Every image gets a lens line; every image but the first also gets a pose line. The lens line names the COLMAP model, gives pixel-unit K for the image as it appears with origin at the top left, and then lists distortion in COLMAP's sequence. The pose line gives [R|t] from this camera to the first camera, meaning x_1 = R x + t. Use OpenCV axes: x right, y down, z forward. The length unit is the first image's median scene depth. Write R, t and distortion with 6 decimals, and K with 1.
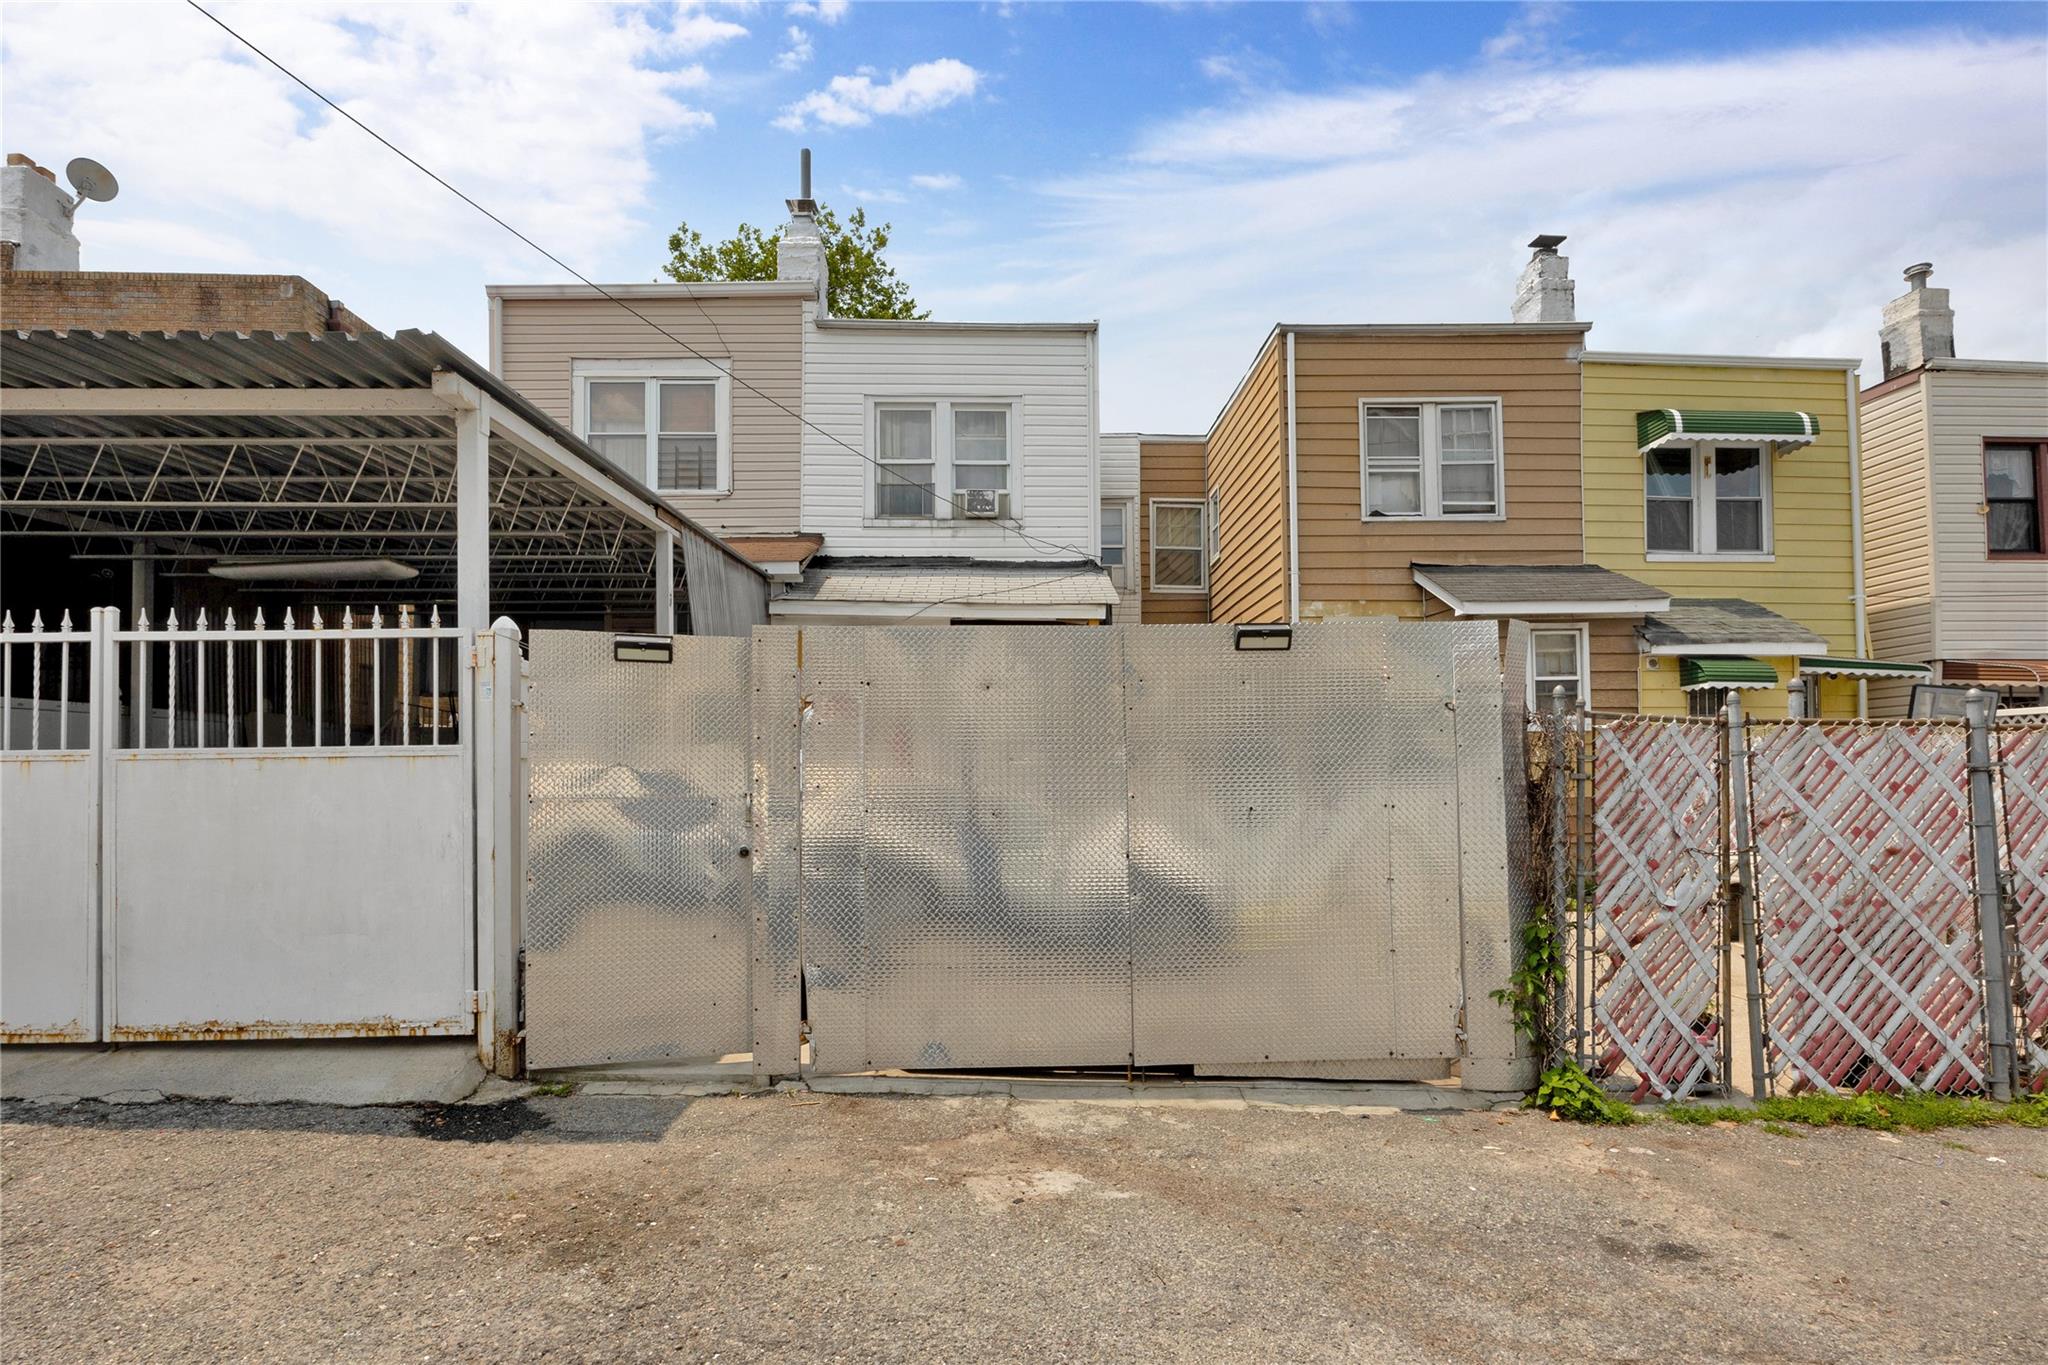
lens RADIAL K [[1000.0, 0, 1024.0], [0, 1000.0, 682.5], [0, 0, 1]] dist [0.001450, 0.000159]
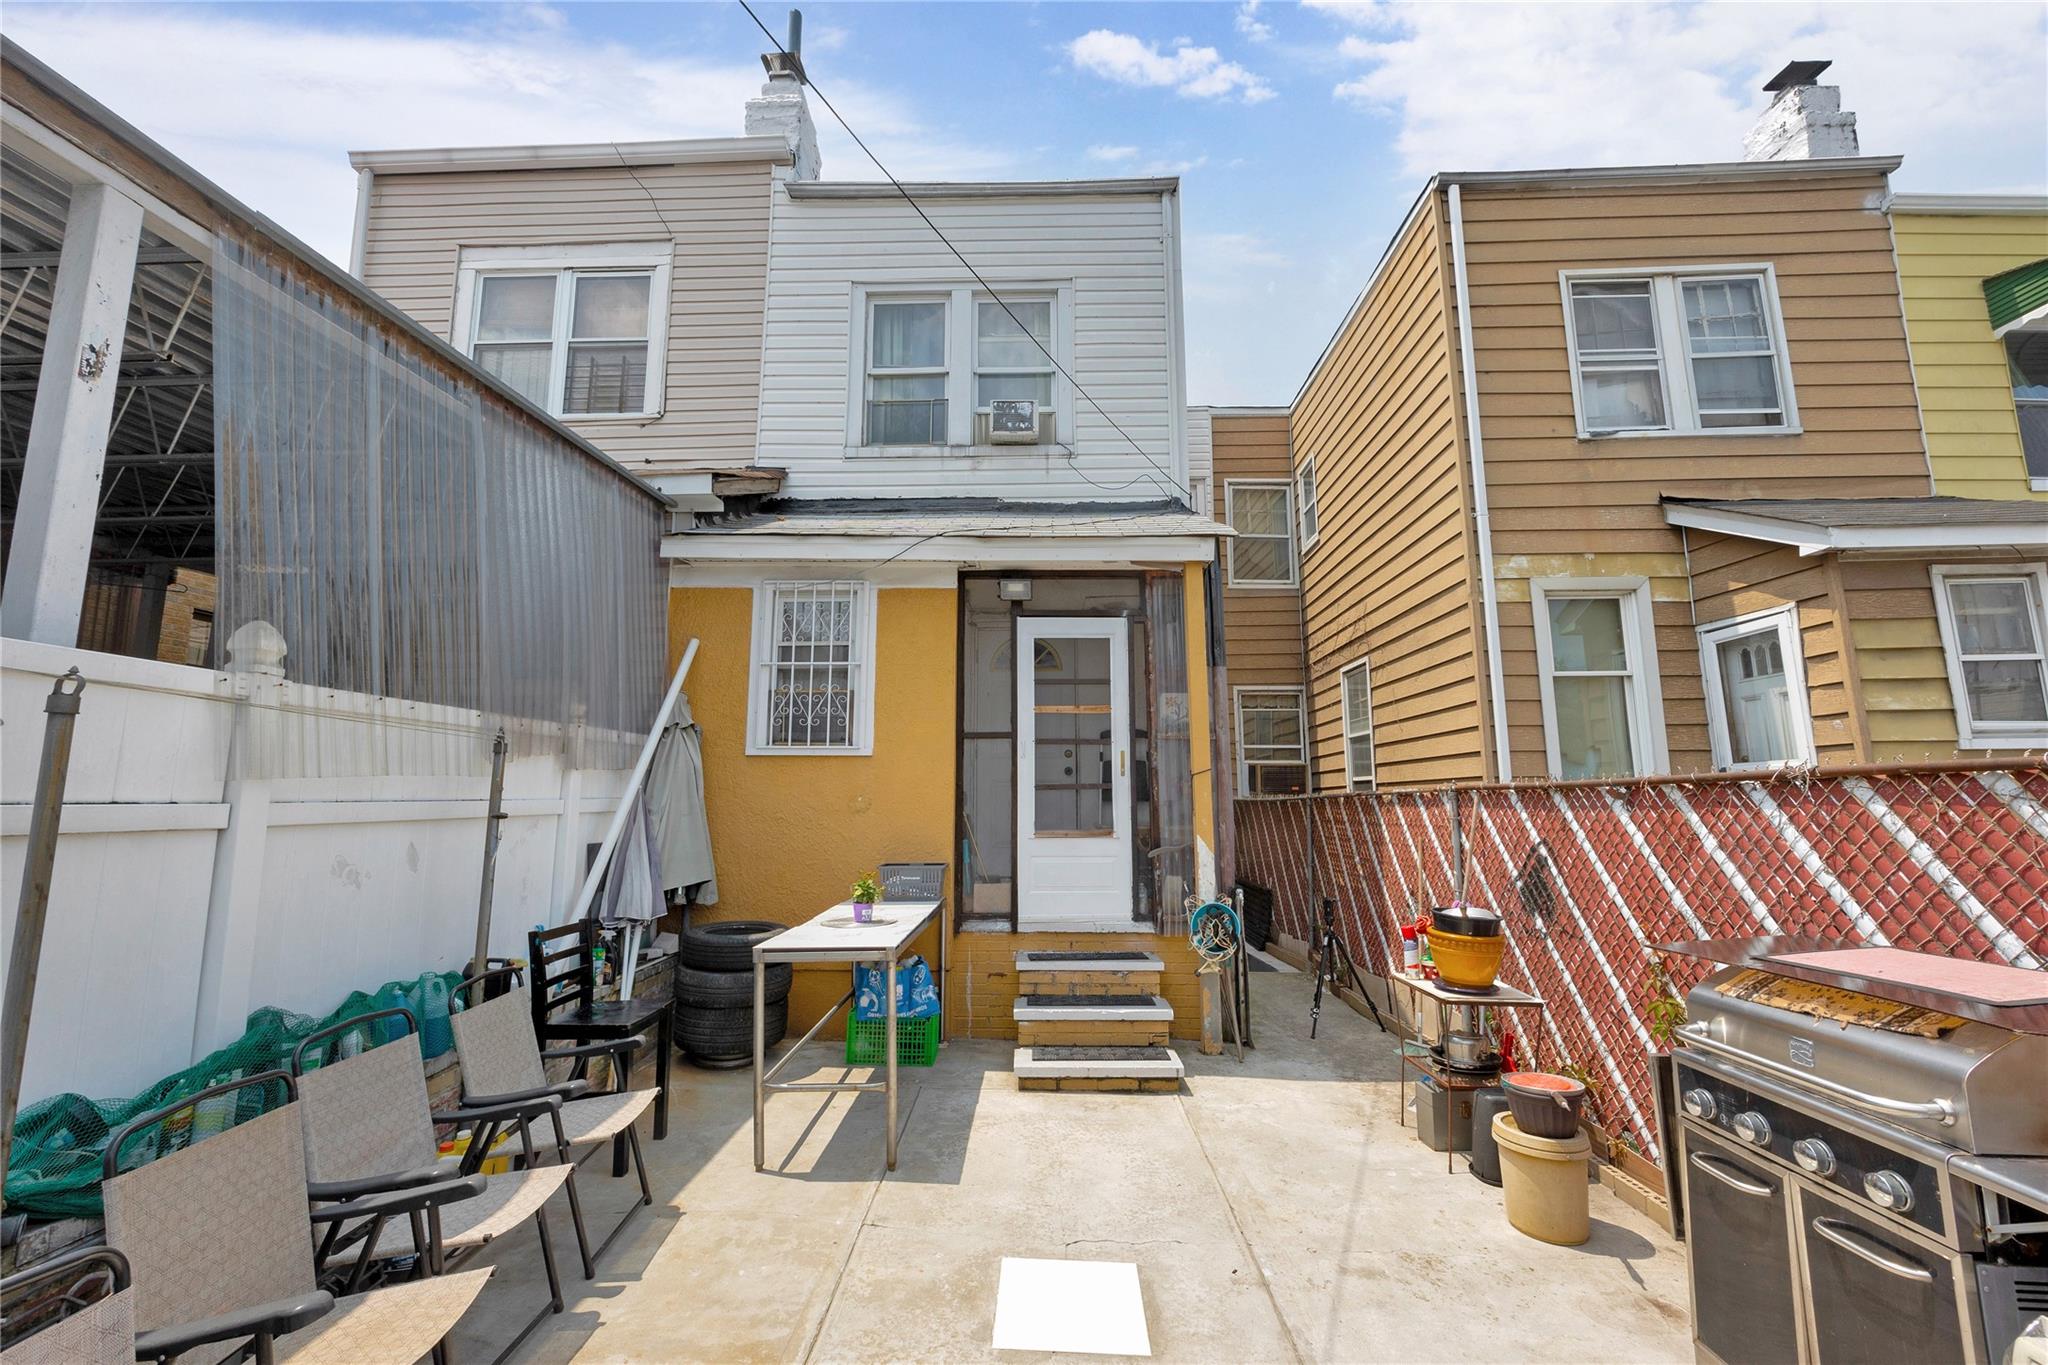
lens RADIAL K [[852.1, 0, 1024.0], [0, 852.1, 682.5], [0, 0, 1]] dist [-0.001989, -0.000423]
pose [[0.998210, -0.006068, -0.059492, -0.001824], [0.003461, 0.999033, -0.043833, 0.025877], [0.059700, 0.043548, 0.997266, 0.411646]]
